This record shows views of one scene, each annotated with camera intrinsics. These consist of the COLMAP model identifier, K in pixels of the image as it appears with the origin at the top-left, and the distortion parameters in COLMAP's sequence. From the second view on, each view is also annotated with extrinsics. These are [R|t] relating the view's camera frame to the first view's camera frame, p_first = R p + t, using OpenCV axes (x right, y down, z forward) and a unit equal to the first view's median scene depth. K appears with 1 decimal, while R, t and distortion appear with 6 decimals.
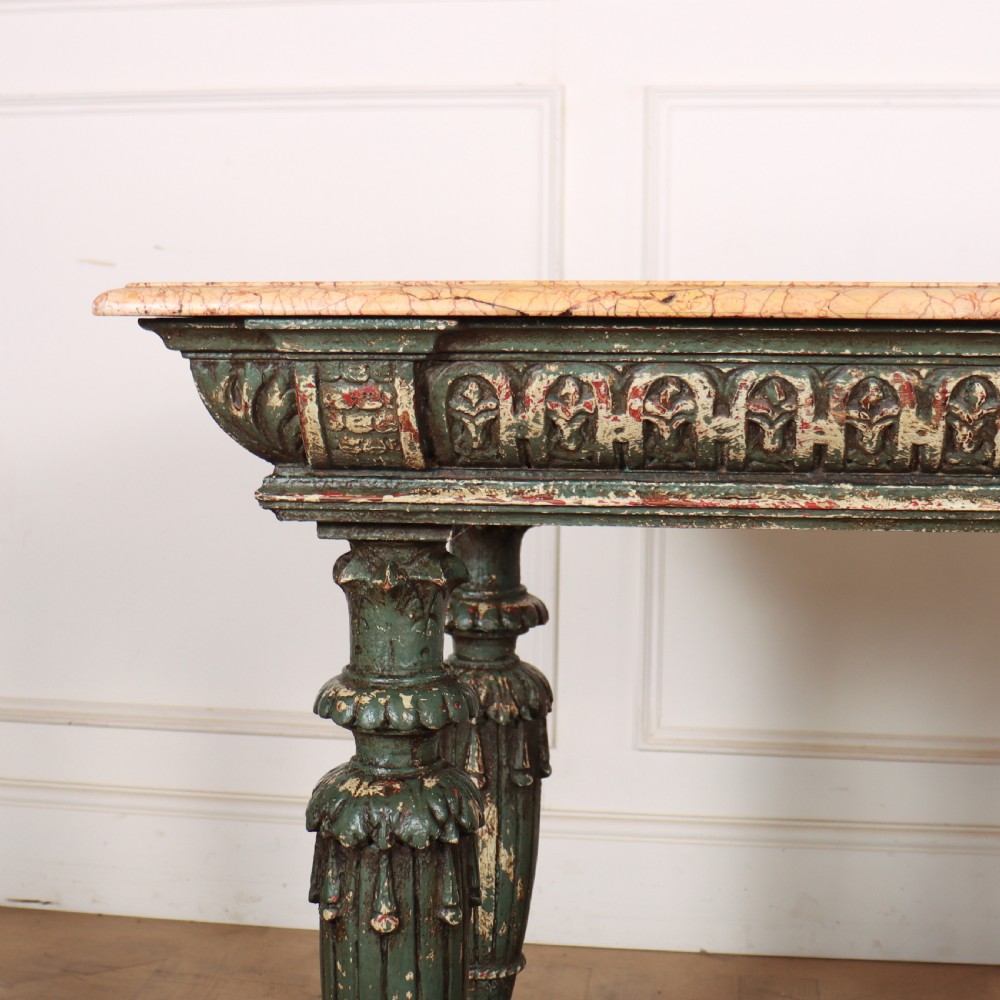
lens RADIAL K [[1806.9, 0, 448.3], [0, 1806.9, 501.1], [0, 0, 1]] dist [-0.196244, 0.248729]
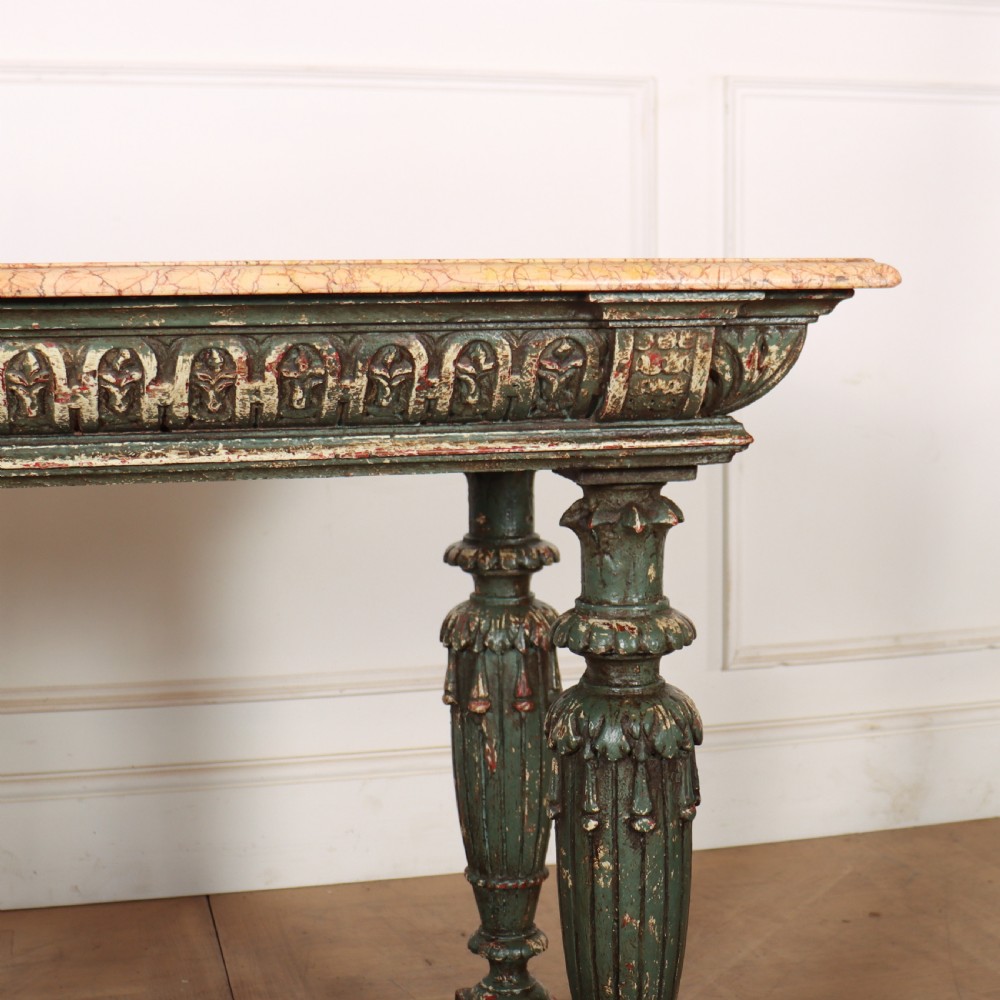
lens RADIAL K [[1815.4, 0, 613.9], [0, 1815.4, 413.2], [0, 0, 1]] dist [-0.182452, 0.136261]
pose [[0.899975, -0.038481, 0.434239, 0.175318], [0.049284, 0.998692, -0.013641, 0.004751], [-0.433146, 0.033677, 0.900694, -0.149422]]
